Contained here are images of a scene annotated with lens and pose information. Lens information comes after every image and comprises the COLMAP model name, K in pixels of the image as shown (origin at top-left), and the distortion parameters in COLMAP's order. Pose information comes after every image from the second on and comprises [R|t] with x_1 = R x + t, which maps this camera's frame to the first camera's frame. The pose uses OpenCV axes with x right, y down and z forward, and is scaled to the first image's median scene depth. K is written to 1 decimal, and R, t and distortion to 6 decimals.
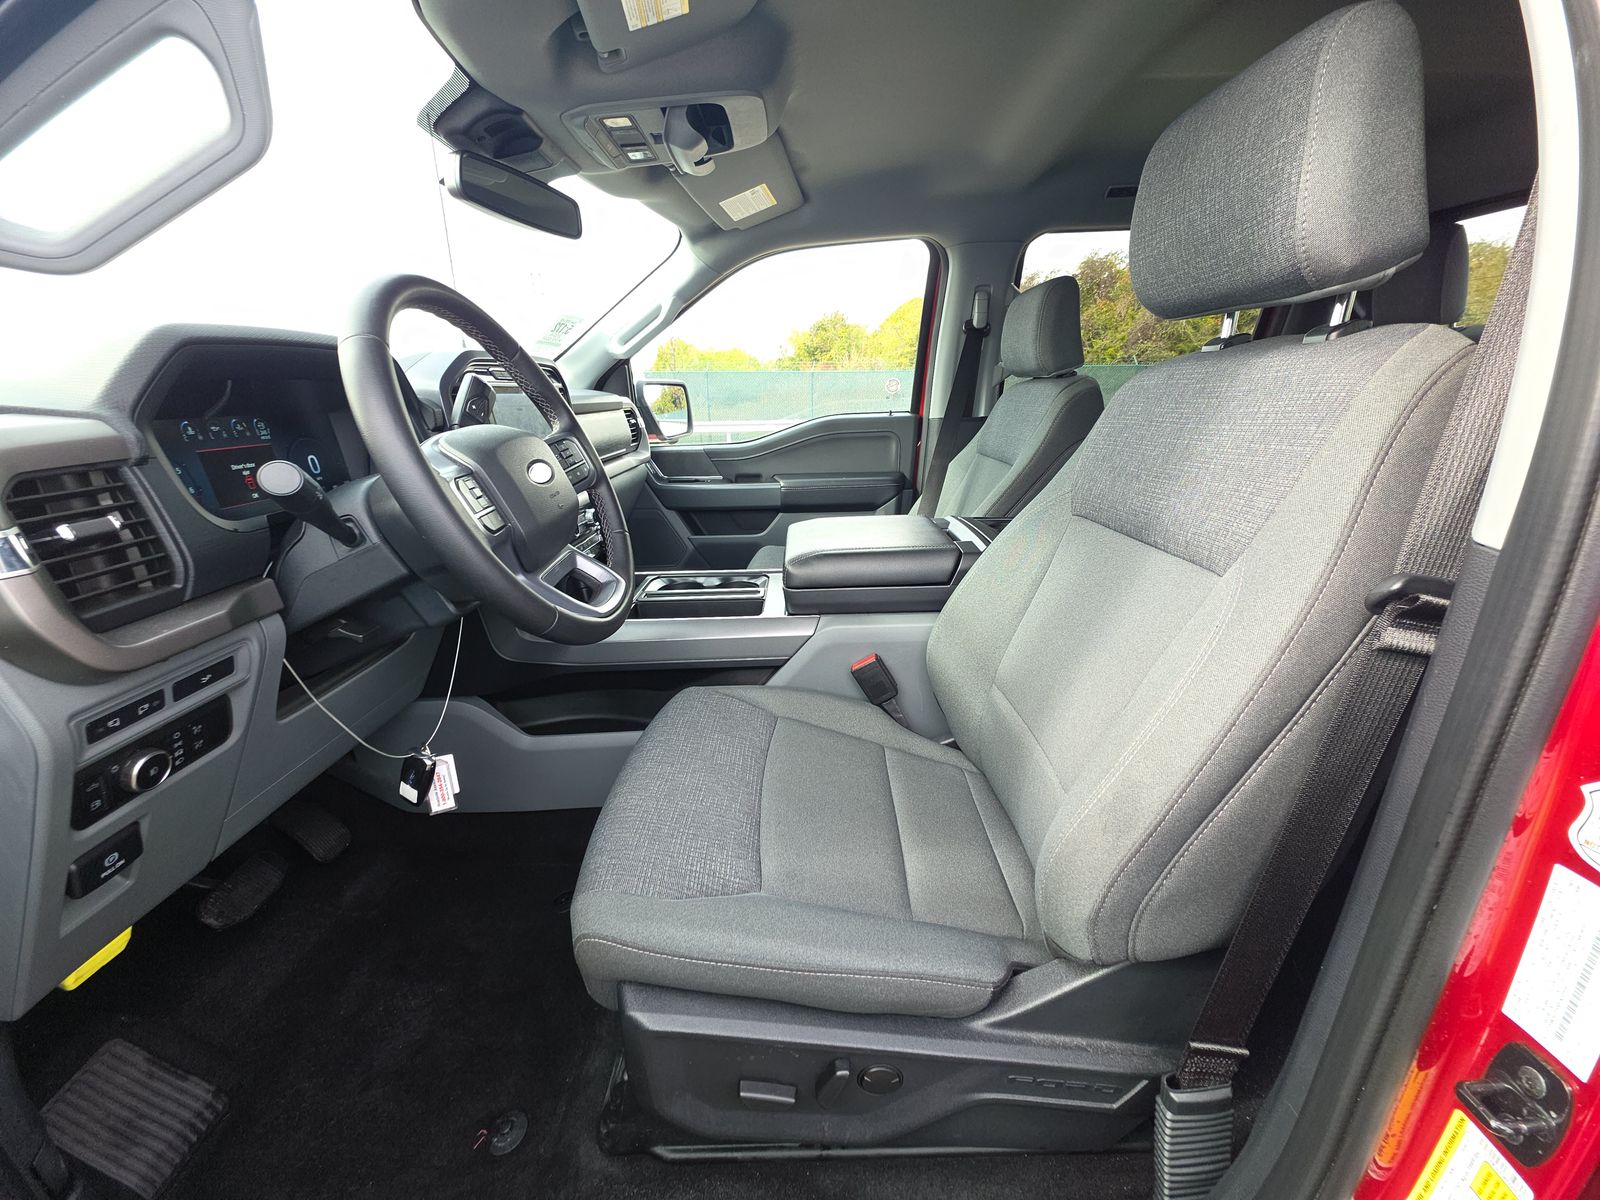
lens RADIAL K [[633.9, 0, 806.1], [0, 633.9, 597.5], [0, 0, 1]] dist [0.008375, -0.000194]
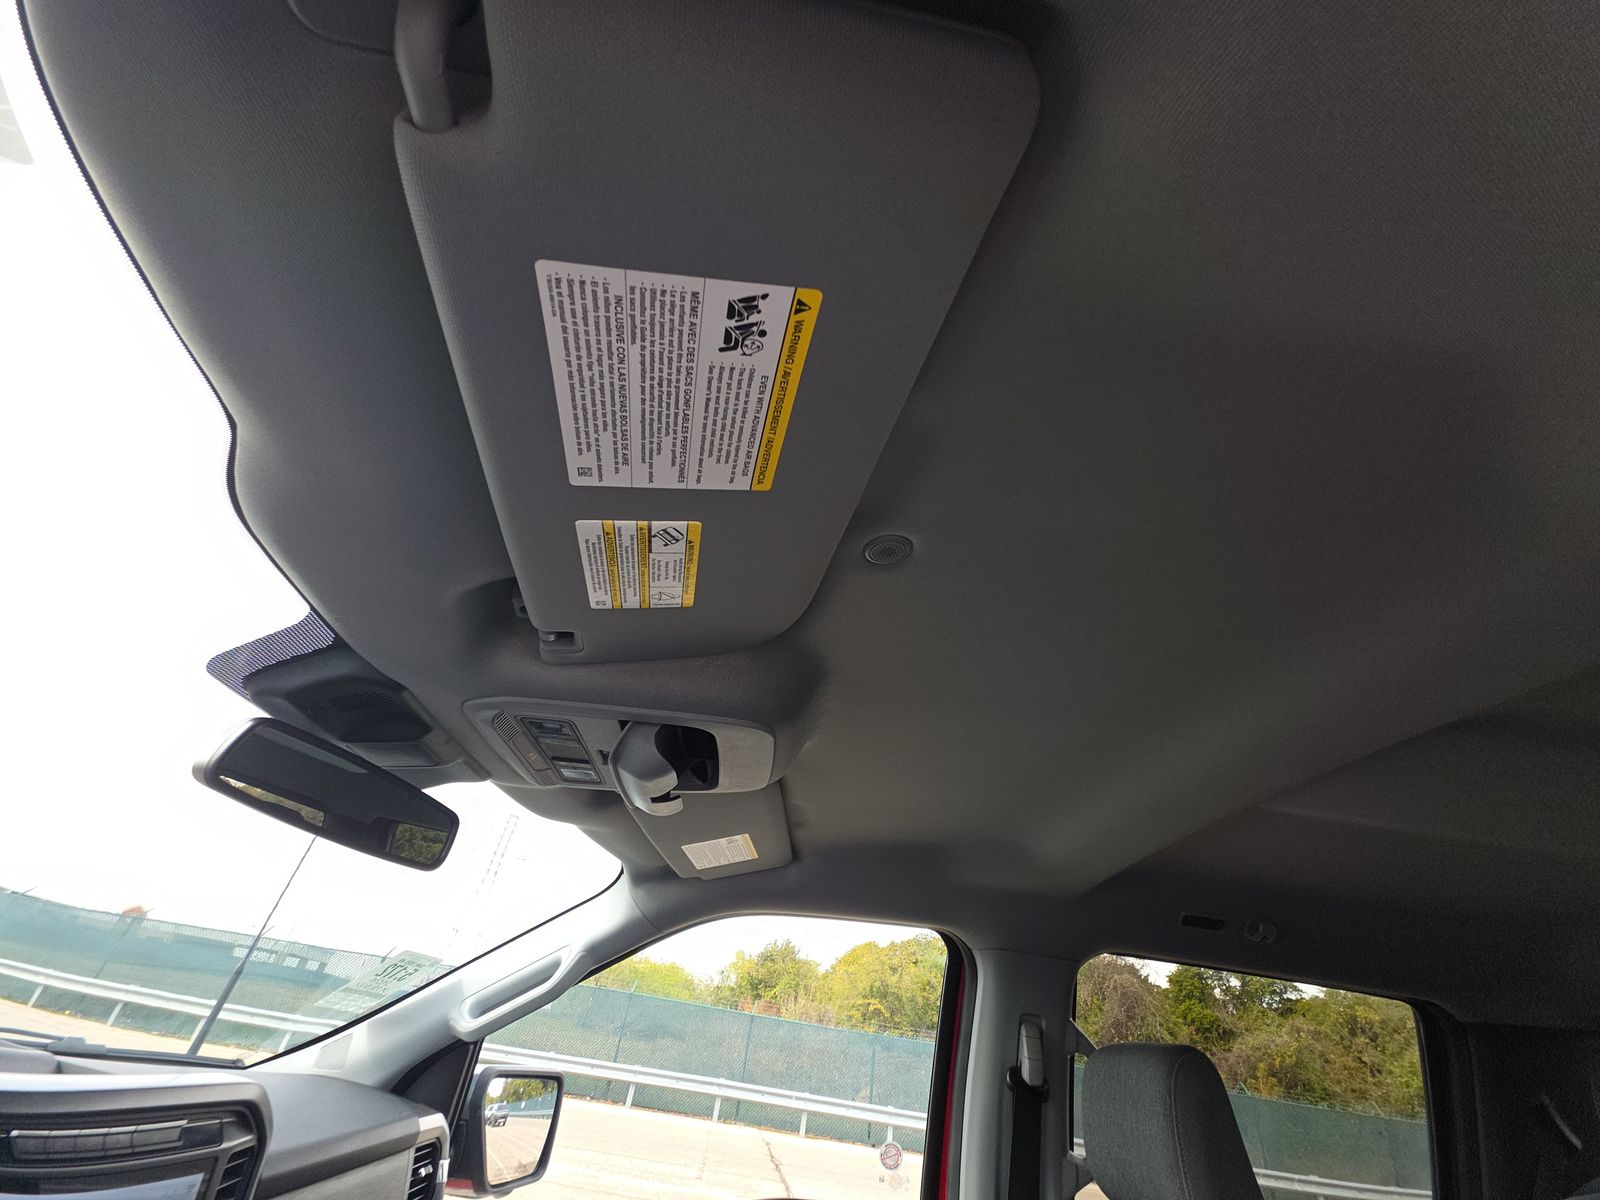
lens RADIAL K [[633.9, 0, 806.1], [0, 633.9, 597.5], [0, 0, 1]] dist [0.008375, -0.000194]
pose [[0.985876, 0.167047, -0.011982, -0.035572], [-0.110886, 0.597462, -0.794193, -0.235238], [-0.125509, 0.784305, 0.607547, 0.325797]]
